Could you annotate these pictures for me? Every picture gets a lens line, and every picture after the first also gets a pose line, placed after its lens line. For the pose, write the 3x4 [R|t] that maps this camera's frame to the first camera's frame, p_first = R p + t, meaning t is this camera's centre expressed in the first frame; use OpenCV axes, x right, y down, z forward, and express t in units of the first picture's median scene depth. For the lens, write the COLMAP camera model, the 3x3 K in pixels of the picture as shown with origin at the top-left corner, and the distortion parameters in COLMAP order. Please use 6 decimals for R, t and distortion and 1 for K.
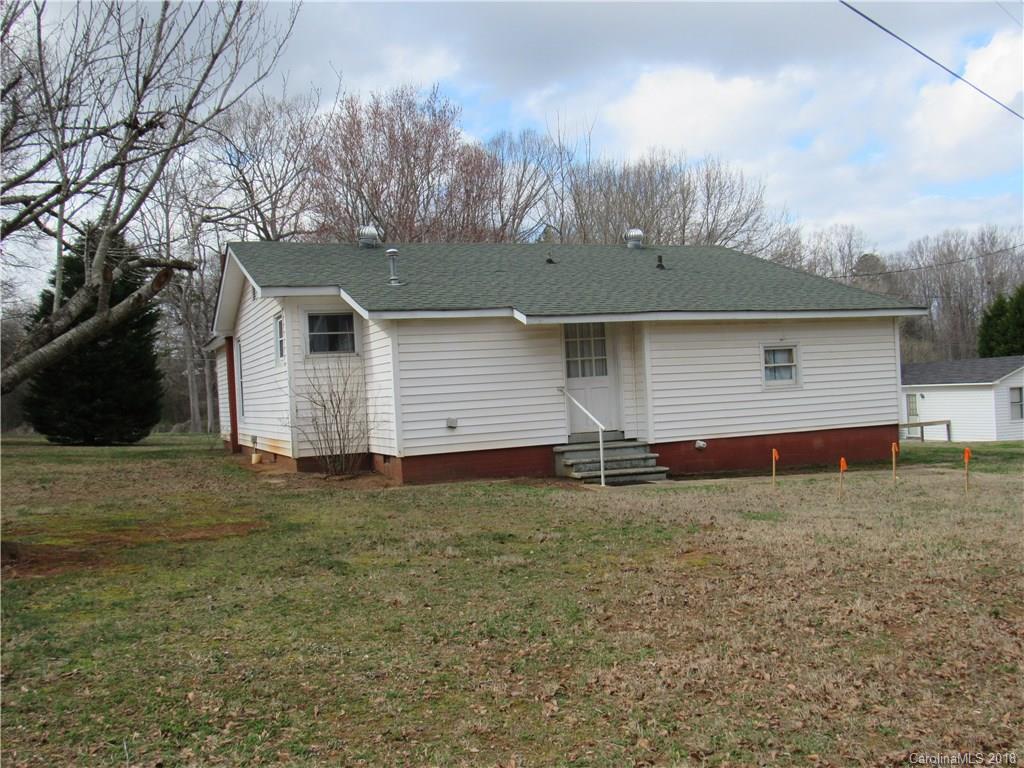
lens RADIAL K [[973.8, 0, 512.0], [0, 973.8, 384.0], [0, 0, 1]] dist [-0.044587, 0.033295]
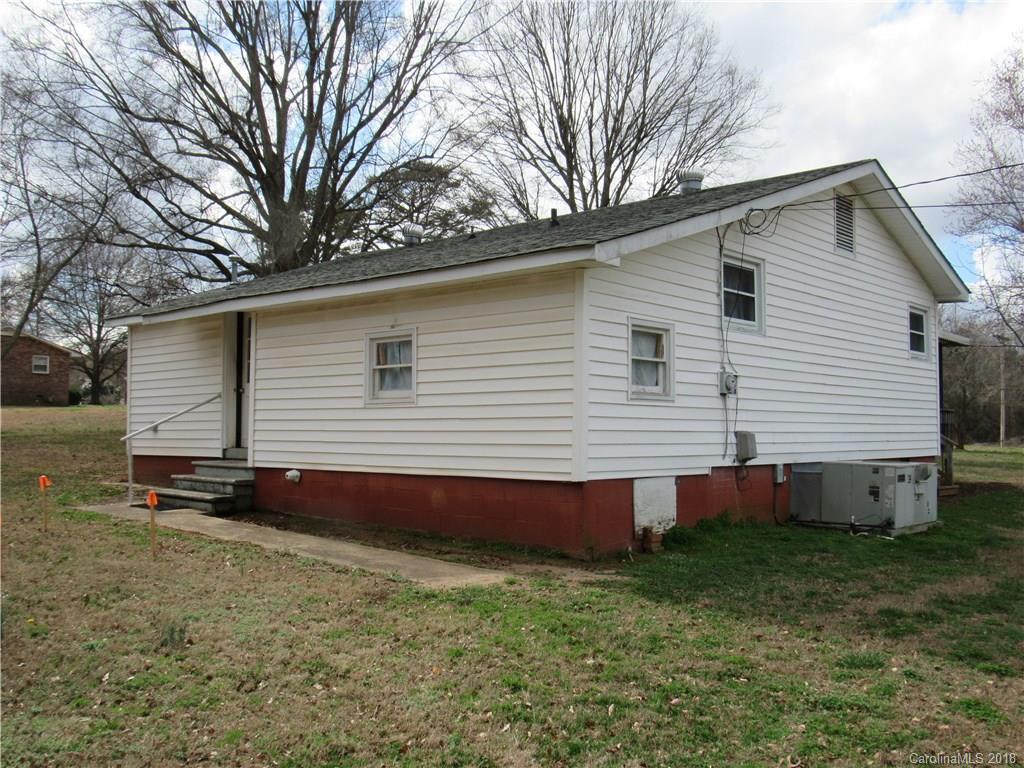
lens RADIAL K [[973.8, 0, 512.0], [0, 973.8, 384.0], [0, 0, 1]] dist [-0.044587, 0.033295]
pose [[0.441107, 0.019764, -0.897237, 0.892042], [-0.000529, 0.999763, 0.021763, -0.022113], [0.897454, -0.009125, 0.441013, 0.796498]]
